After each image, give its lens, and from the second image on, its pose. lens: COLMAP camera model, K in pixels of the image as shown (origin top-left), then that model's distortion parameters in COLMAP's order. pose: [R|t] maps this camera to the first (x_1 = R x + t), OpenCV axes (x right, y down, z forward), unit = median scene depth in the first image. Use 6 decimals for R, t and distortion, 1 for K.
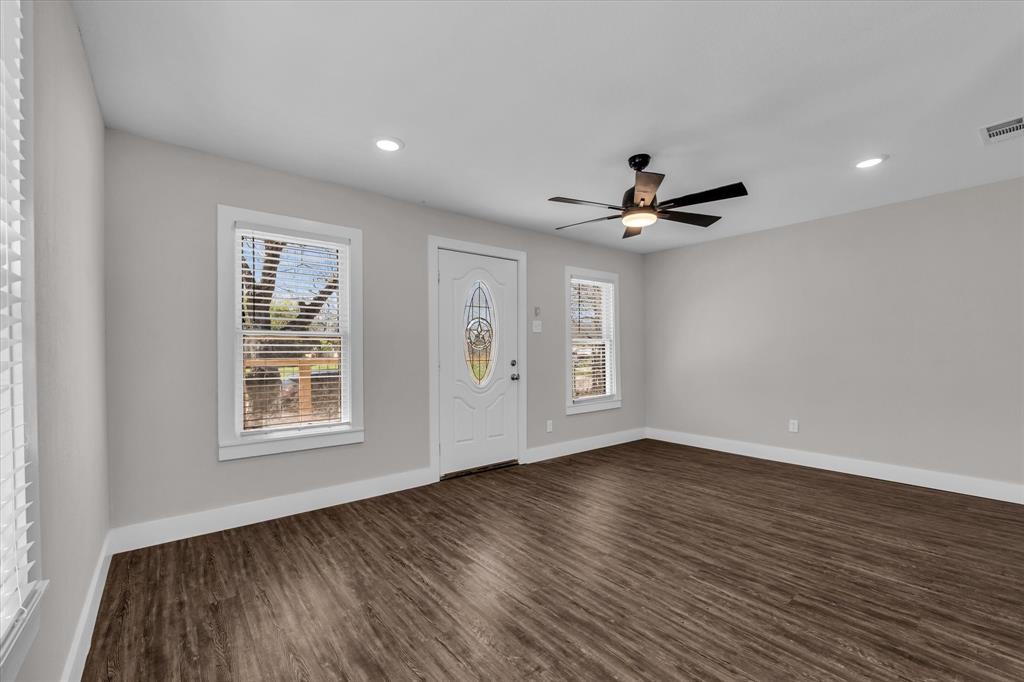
lens RADIAL K [[429.0, 0, 508.8], [0, 429.0, 353.4], [0, 0, 1]] dist [-0.013356, 0.000101]
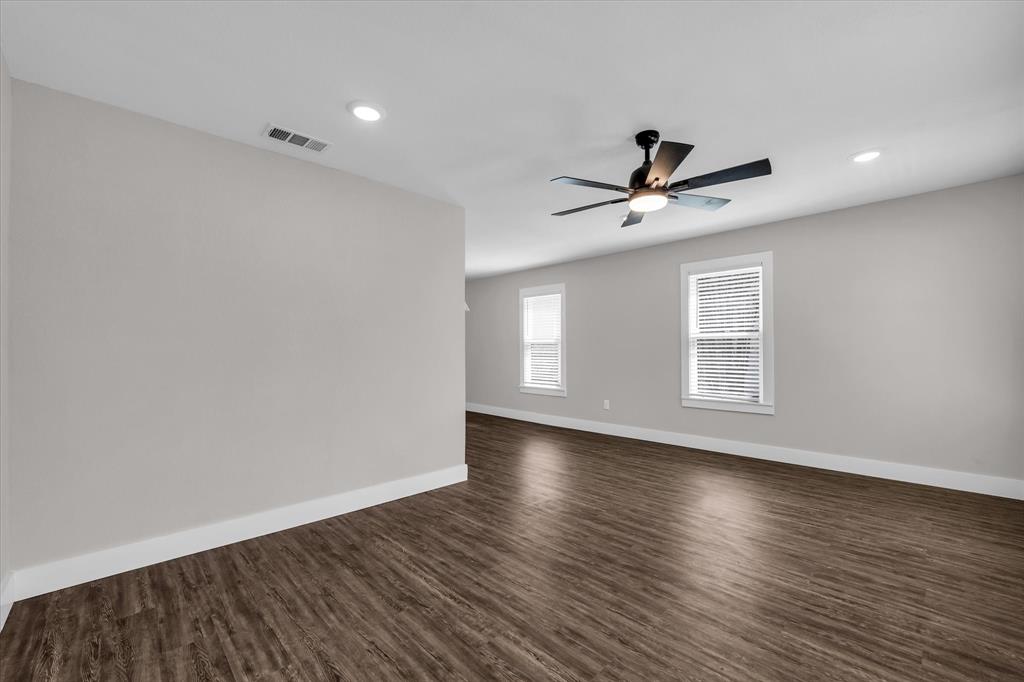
lens RADIAL K [[421.4, 0, 508.8], [0, 421.4, 338.5], [0, 0, 1]] dist [-0.010938, 0.000246]
pose [[-0.996498, 0.009924, -0.083020, 0.666238], [0.011746, 0.999700, -0.021493, -0.012382], [0.082782, -0.022393, -0.996316, 1.849966]]
